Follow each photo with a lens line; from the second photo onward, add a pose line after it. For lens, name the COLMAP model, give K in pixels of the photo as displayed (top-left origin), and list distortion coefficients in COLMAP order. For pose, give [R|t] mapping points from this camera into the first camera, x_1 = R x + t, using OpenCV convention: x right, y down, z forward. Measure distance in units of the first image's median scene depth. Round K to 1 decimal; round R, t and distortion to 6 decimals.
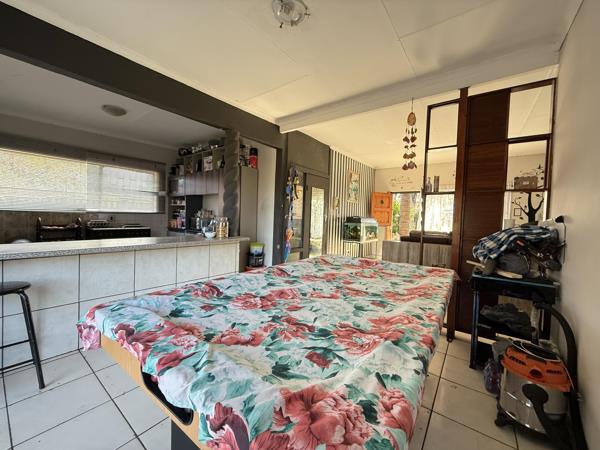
lens RADIAL K [[239.6, 0, 300.0], [0, 239.6, 225.0], [0, 0, 1]] dist [-0.001184, -0.000012]
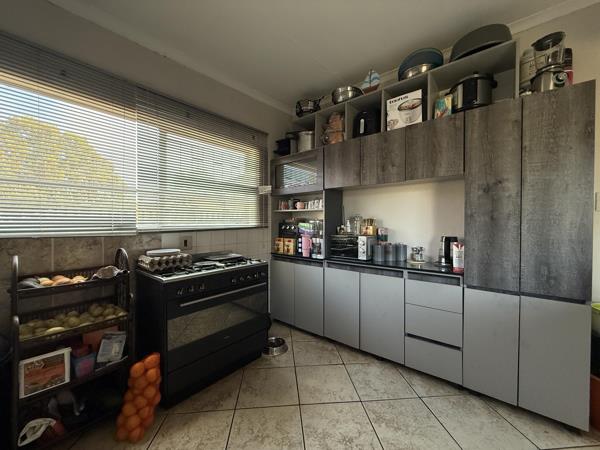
lens RADIAL K [[239.6, 0, 300.0], [0, 239.6, 225.0], [0, 0, 1]] dist [-0.001184, -0.000012]
pose [[0.998520, -0.029784, -0.045510, -0.562444], [0.028559, 0.999218, -0.027343, -0.044857], [0.046289, 0.026003, 0.998590, 0.568793]]
